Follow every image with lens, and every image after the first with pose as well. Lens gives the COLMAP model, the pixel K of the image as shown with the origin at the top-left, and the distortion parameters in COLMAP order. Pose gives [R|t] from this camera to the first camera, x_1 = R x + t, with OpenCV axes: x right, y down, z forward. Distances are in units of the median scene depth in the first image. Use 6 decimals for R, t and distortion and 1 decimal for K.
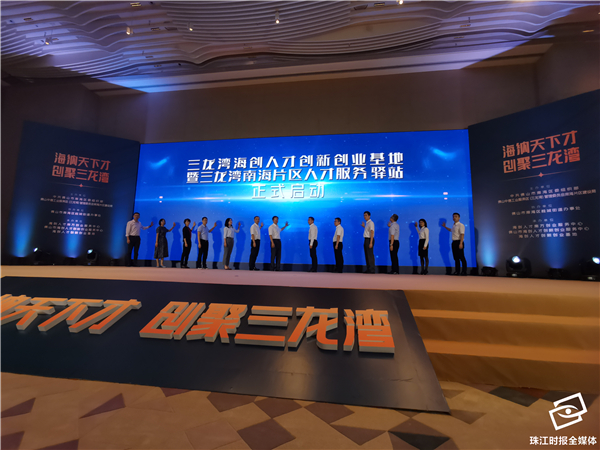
lens RADIAL K [[264.0, 0, 299.9], [0, 264.0, 227.0], [0, 0, 1]] dist [-0.001937, -0.000221]
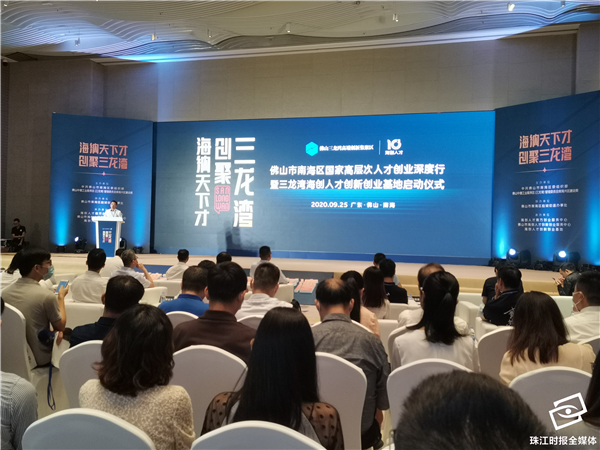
lens RADIAL K [[619.2, 0, 302.9], [0, 619.2, 221.1], [0, 0, 1]] dist [0.083132, 0.000000]
pose [[0.986617, -0.002316, -0.163036, 0.368422], [0.019885, 0.994144, 0.106216, -0.267628], [0.161836, -0.108037, 0.980886, -1.507675]]
